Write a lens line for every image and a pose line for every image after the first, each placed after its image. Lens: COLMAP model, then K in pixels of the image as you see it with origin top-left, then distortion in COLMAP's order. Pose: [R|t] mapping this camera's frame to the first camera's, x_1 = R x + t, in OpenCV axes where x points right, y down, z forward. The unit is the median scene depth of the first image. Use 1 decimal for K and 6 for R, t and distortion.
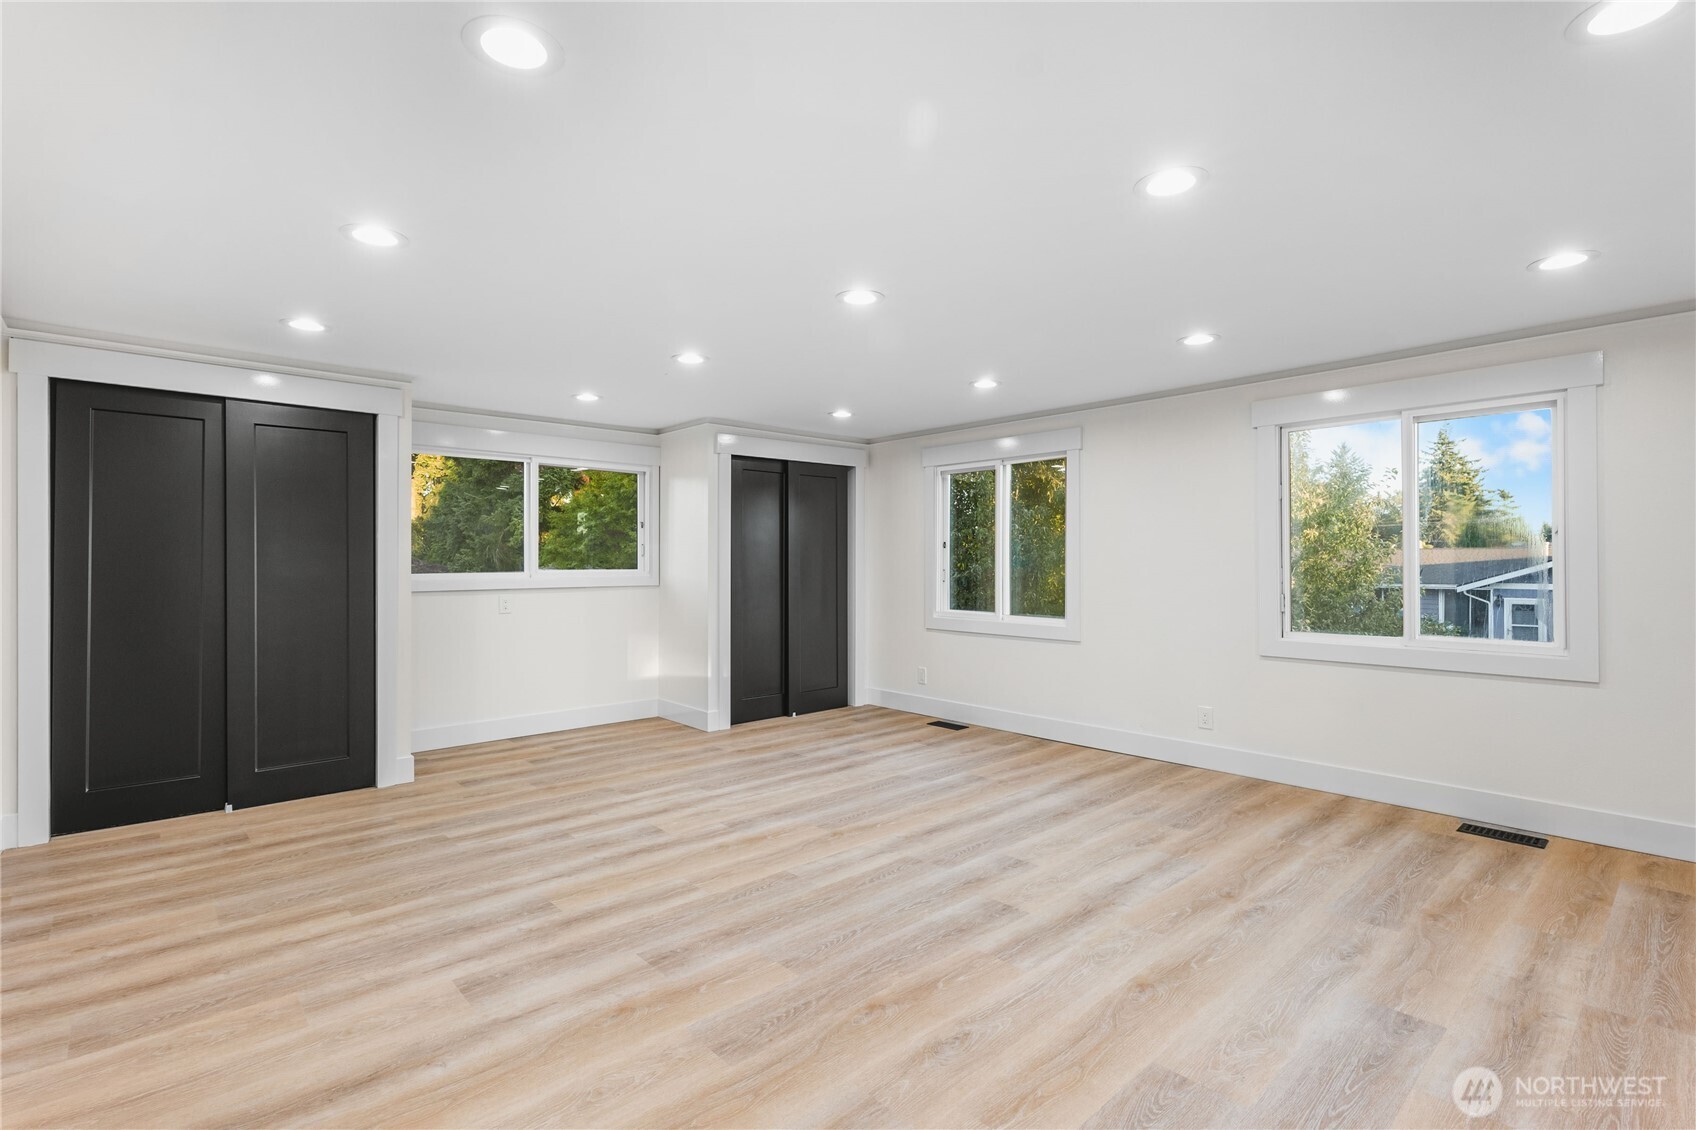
lens RADIAL K [[793.3, 0, 848.2], [0, 793.3, 560.2], [0, 0, 1]] dist [0.000582, -0.000697]
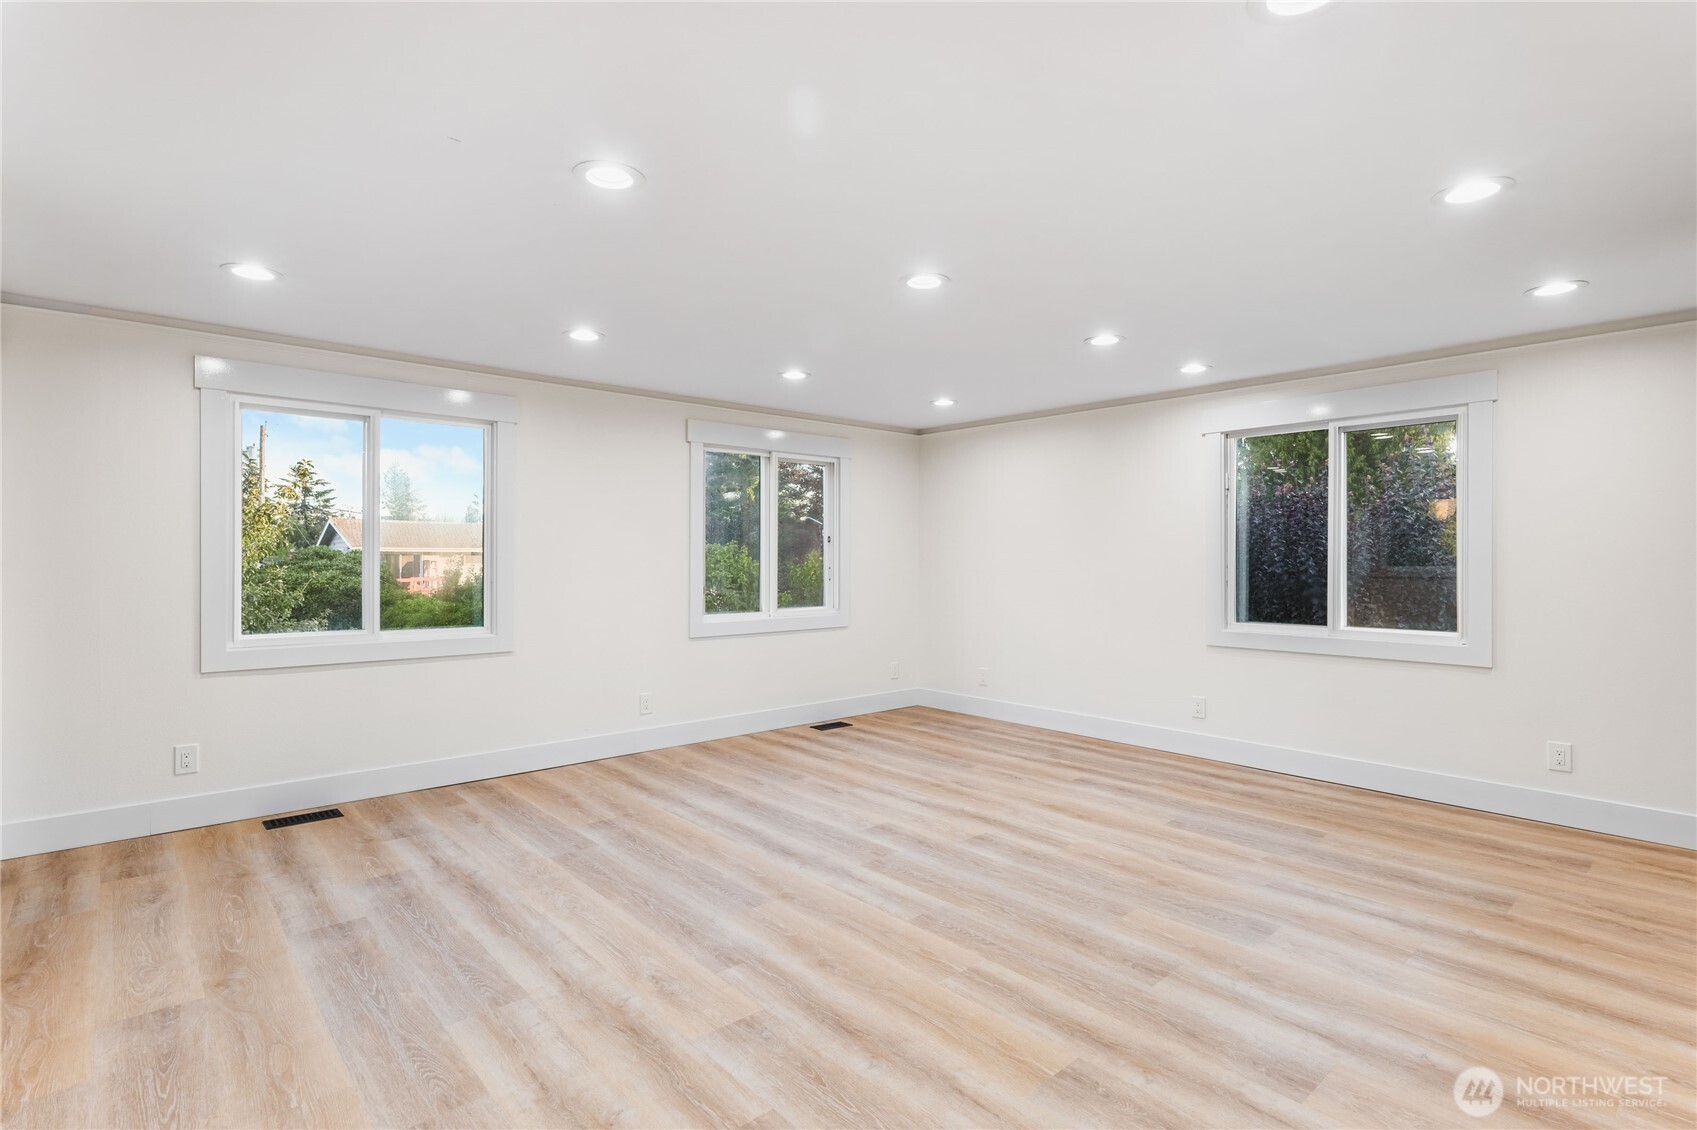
lens RADIAL K [[817.8, 0, 851.1], [0, 817.8, 563.2], [0, 0, 1]] dist [0.002356, 0.000369]
pose [[0.010349, -0.004210, 0.999938, -0.854150], [-0.005395, 0.999976, 0.004266, 0.005019], [-0.999932, -0.005439, 0.010326, 0.944849]]
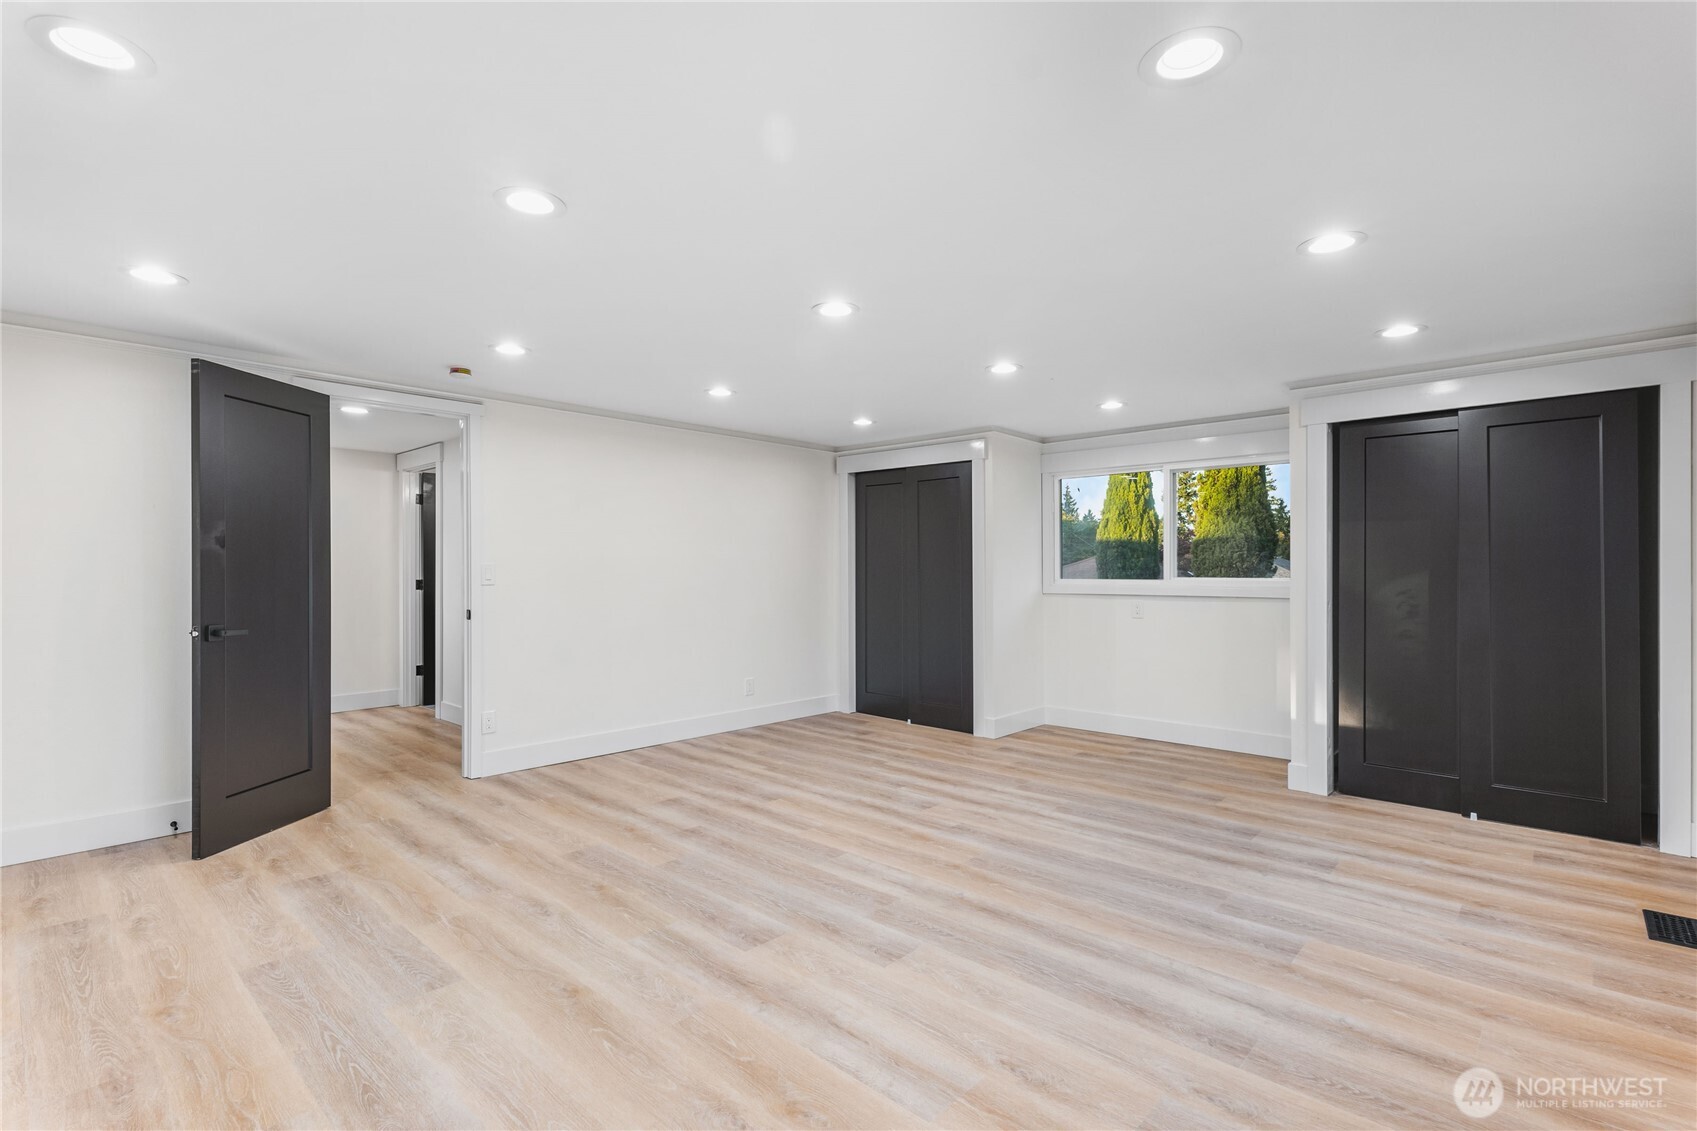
lens RADIAL K [[793.8, 0, 844.9], [0, 793.8, 568.1], [0, 0, 1]] dist [0.000582, -0.000697]
pose [[0.079482, -0.000808, -0.996836, 0.905411], [0.001722, 0.999998, -0.000673, 0.001005], [0.996835, -0.001663, 0.079483, 0.816755]]
